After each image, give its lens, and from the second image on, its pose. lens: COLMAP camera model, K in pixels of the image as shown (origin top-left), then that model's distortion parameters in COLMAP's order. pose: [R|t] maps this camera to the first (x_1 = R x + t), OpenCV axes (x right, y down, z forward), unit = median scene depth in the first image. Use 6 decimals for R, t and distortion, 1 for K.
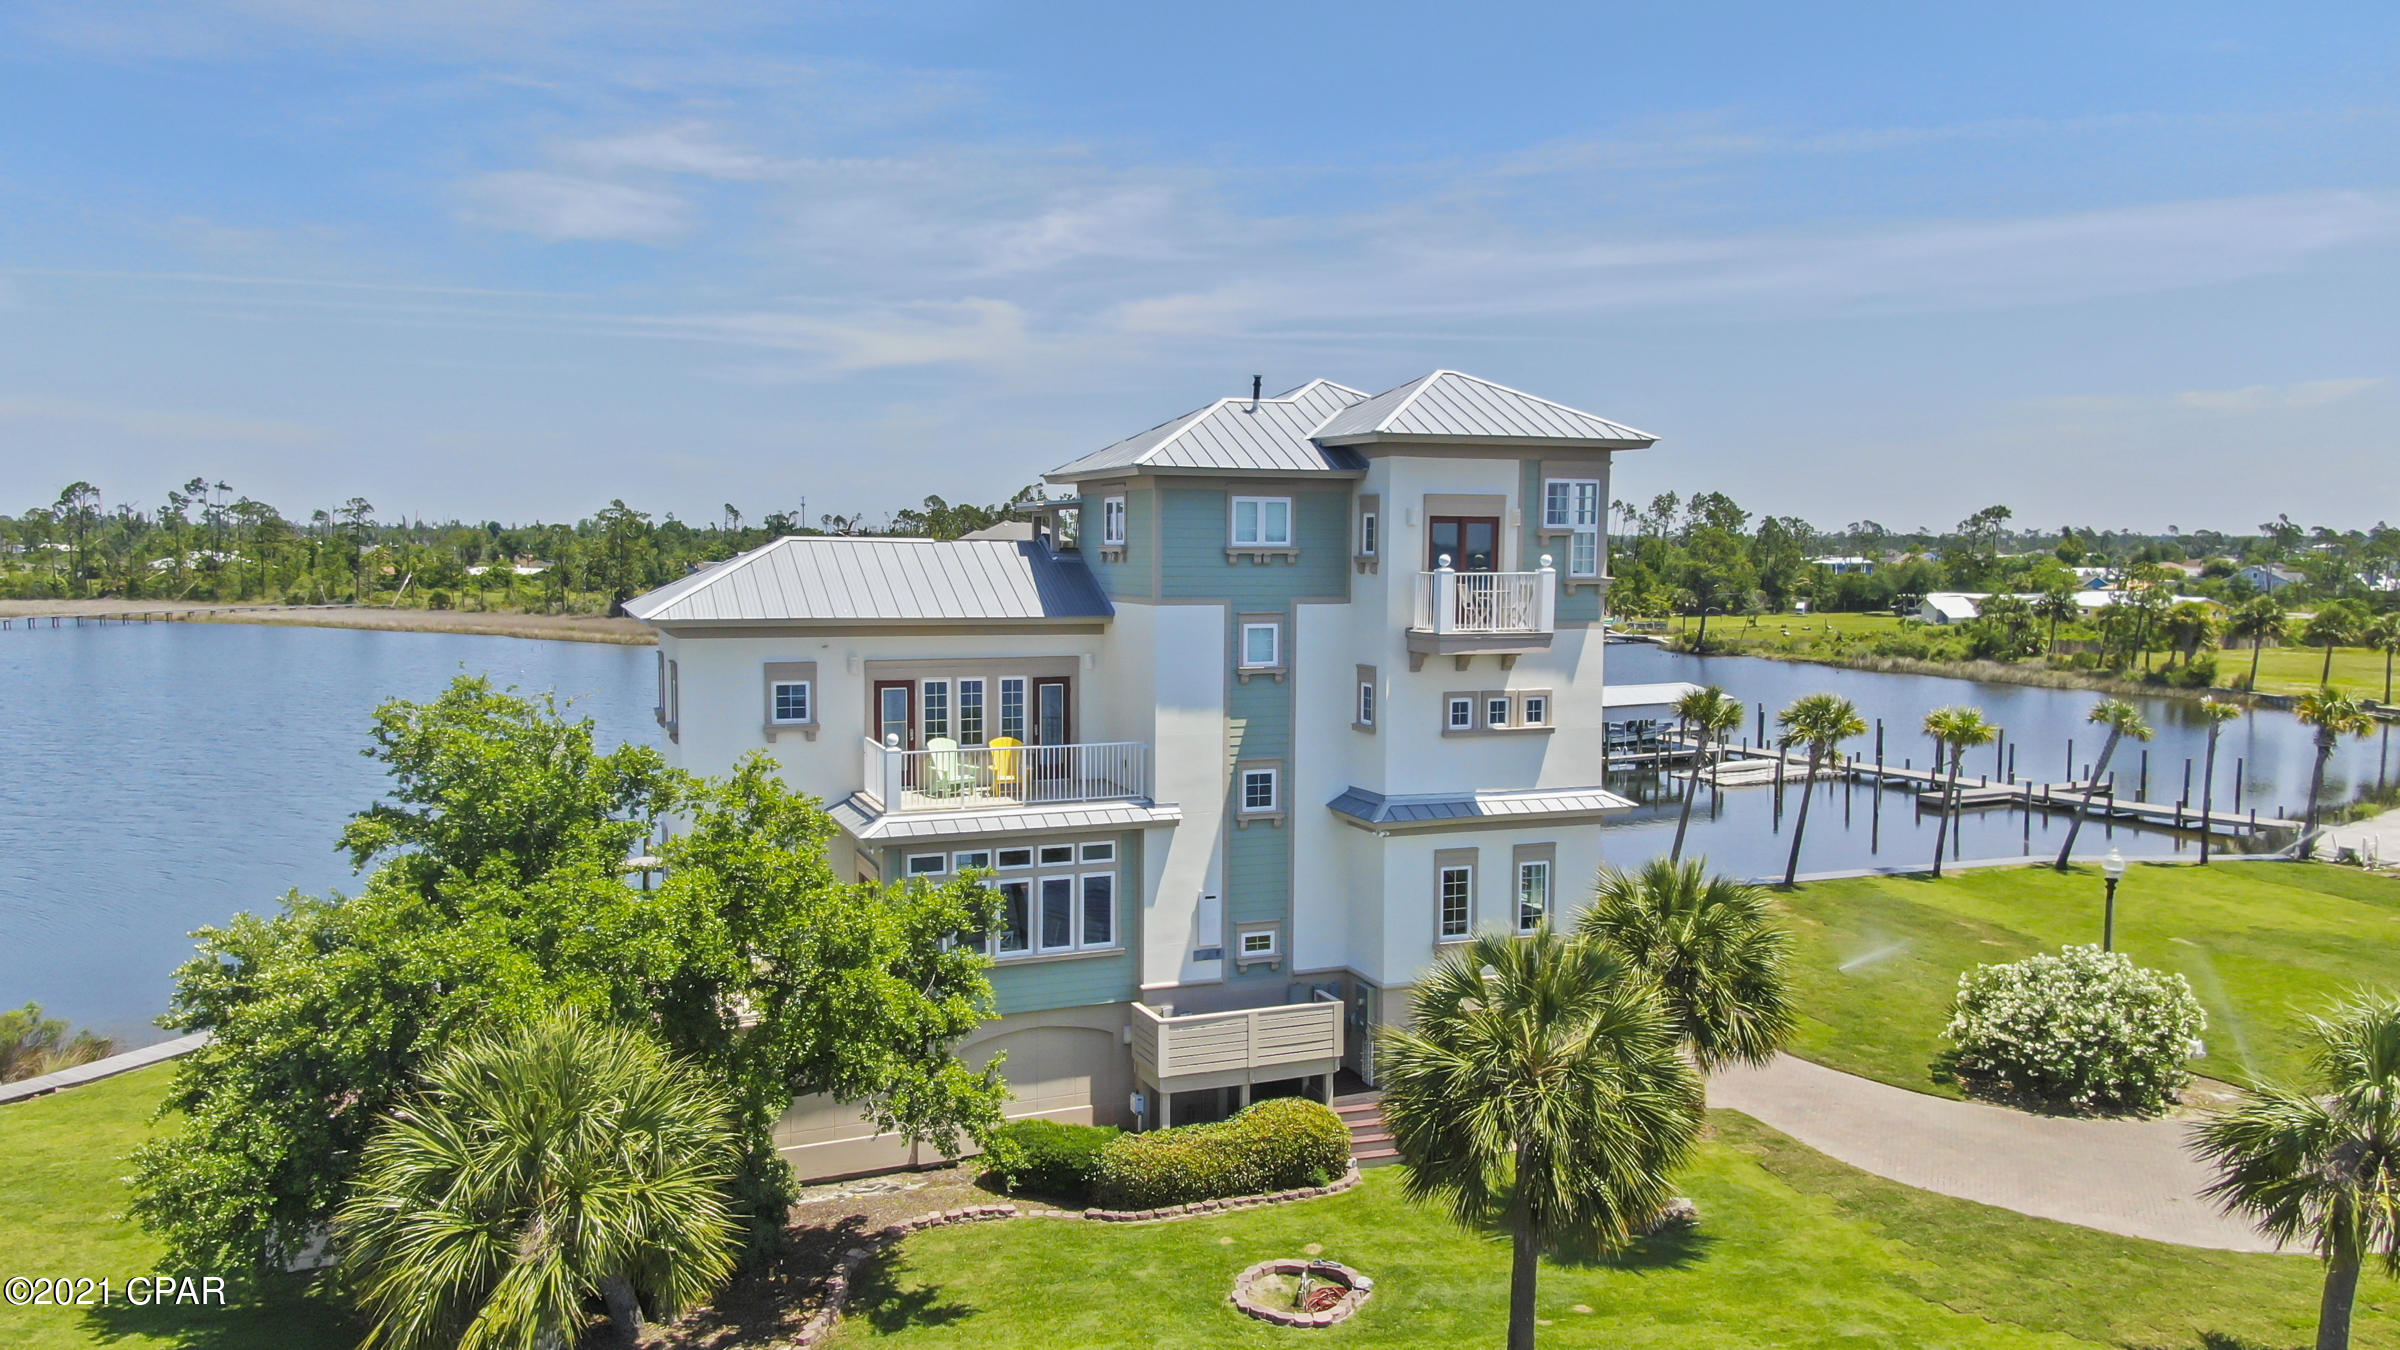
lens RADIAL K [[1691.2, 0, 1200.6], [0, 1691.2, 693.0], [0, 0, 1]] dist [0.081535, -0.007461]
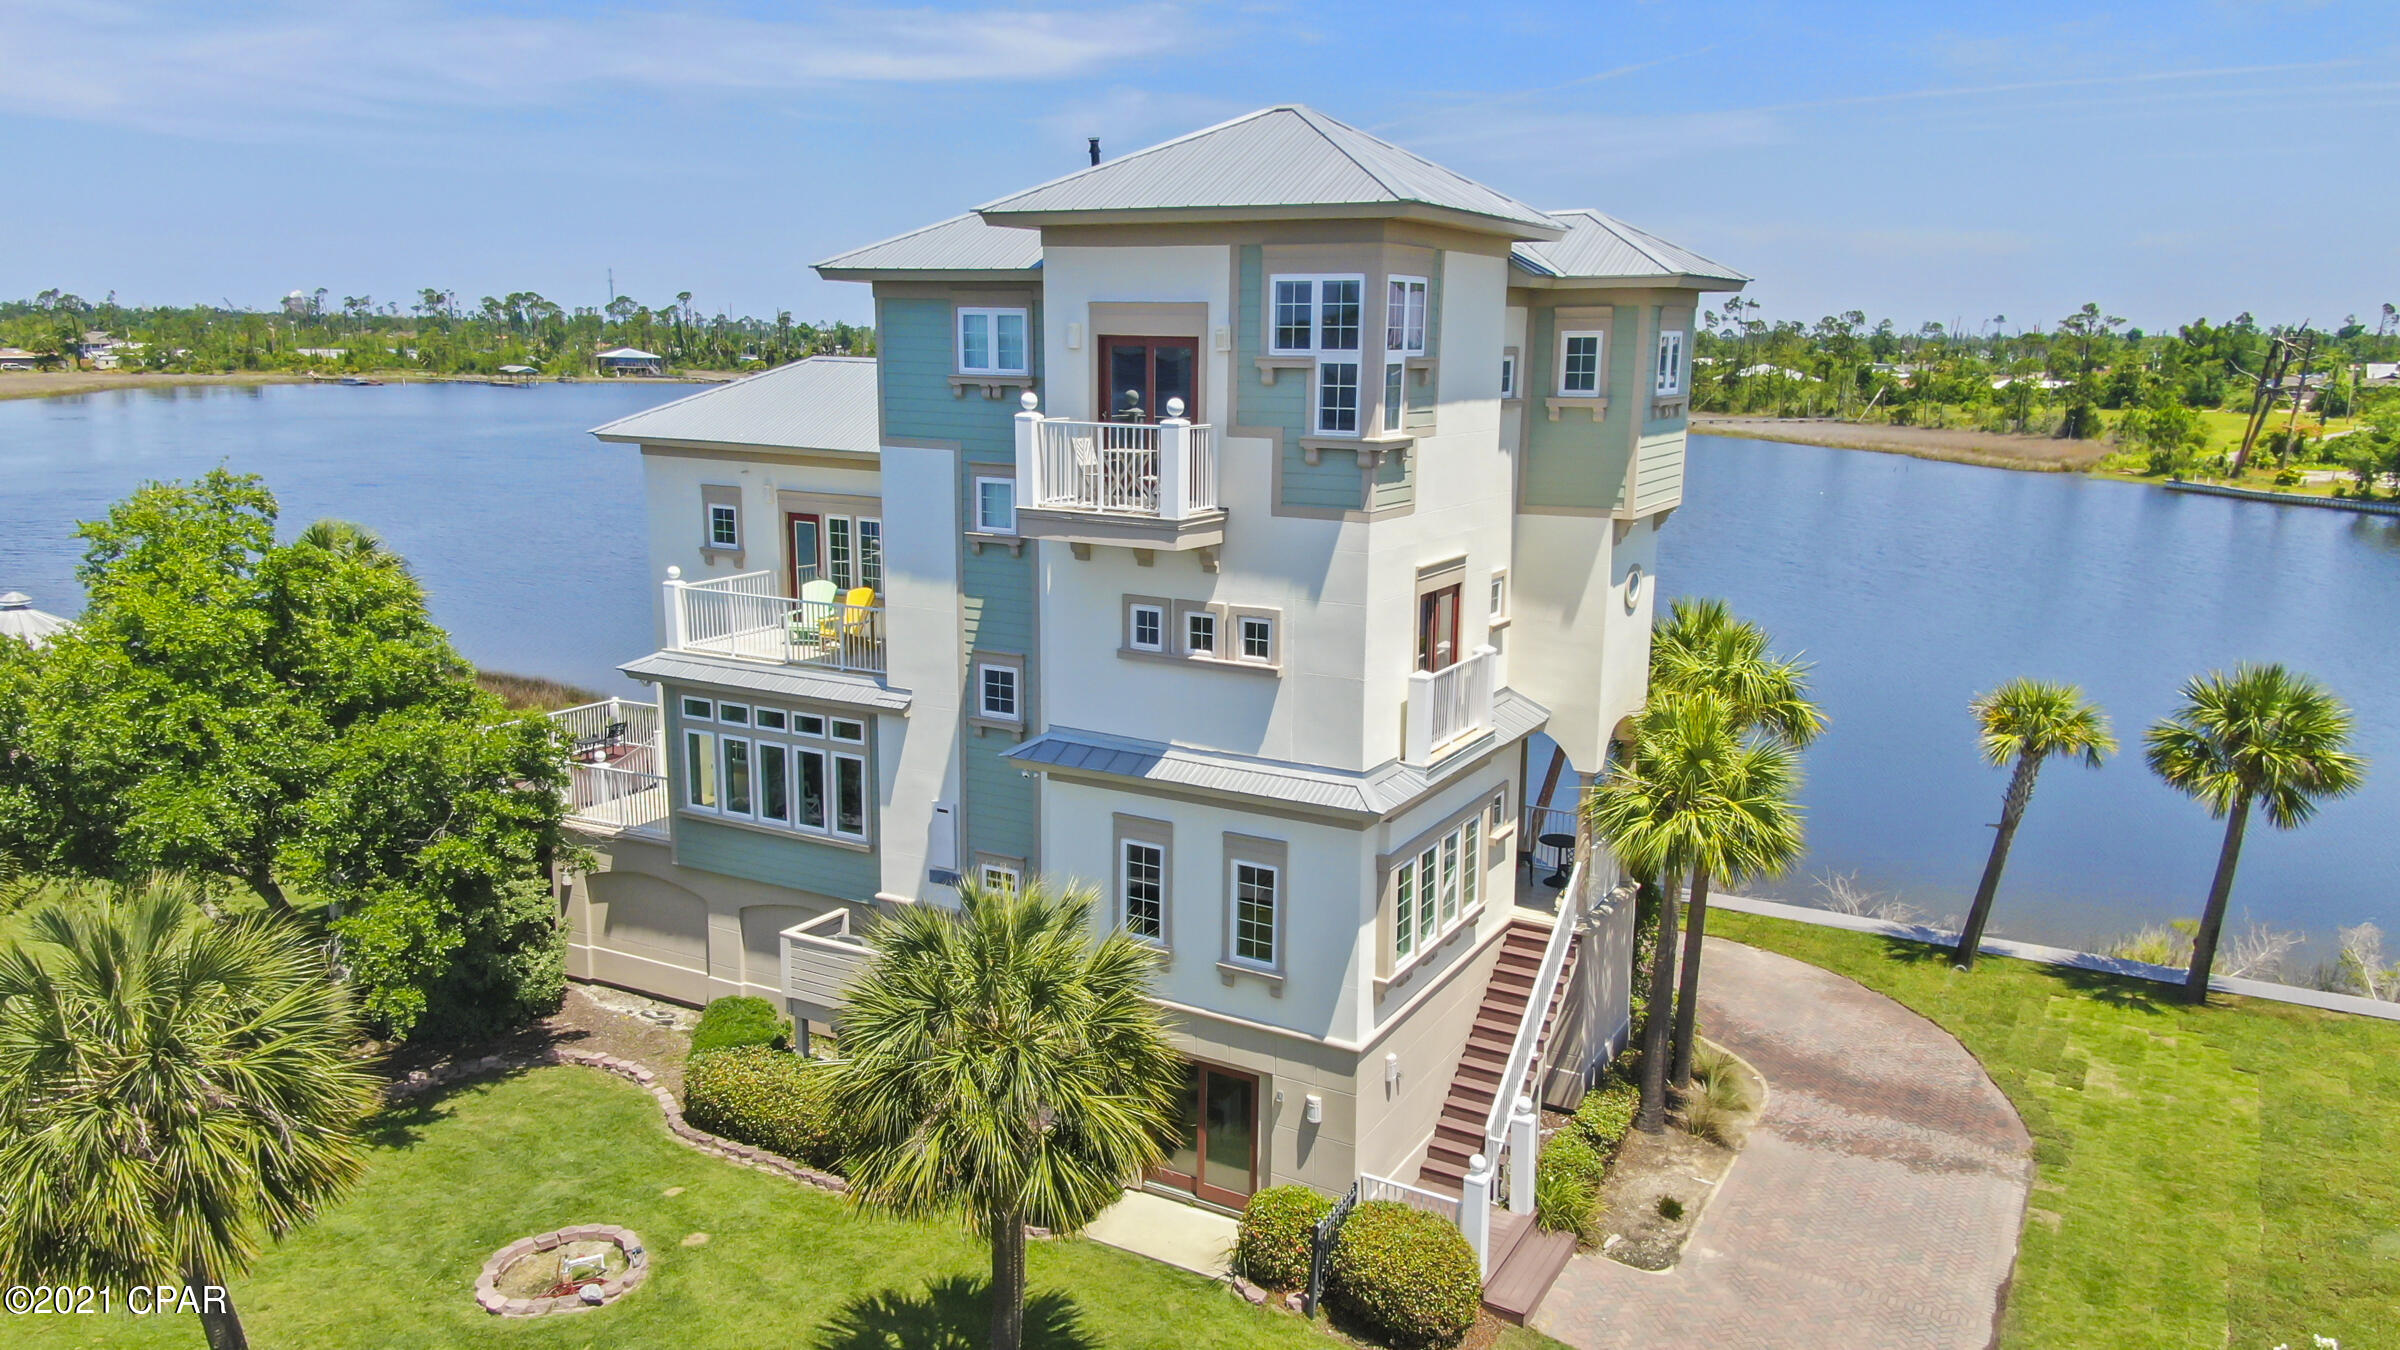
lens RADIAL K [[1691.2, 0, 1206.5], [0, 1691.2, 709.8], [0, 0, 1]] dist [0.081535, -0.007461]
pose [[0.628534, 0.167078, -0.759625, 0.696597], [-0.077871, 0.985266, 0.152274, -0.061624], [0.773874, -0.036557, 0.632284, 0.580645]]
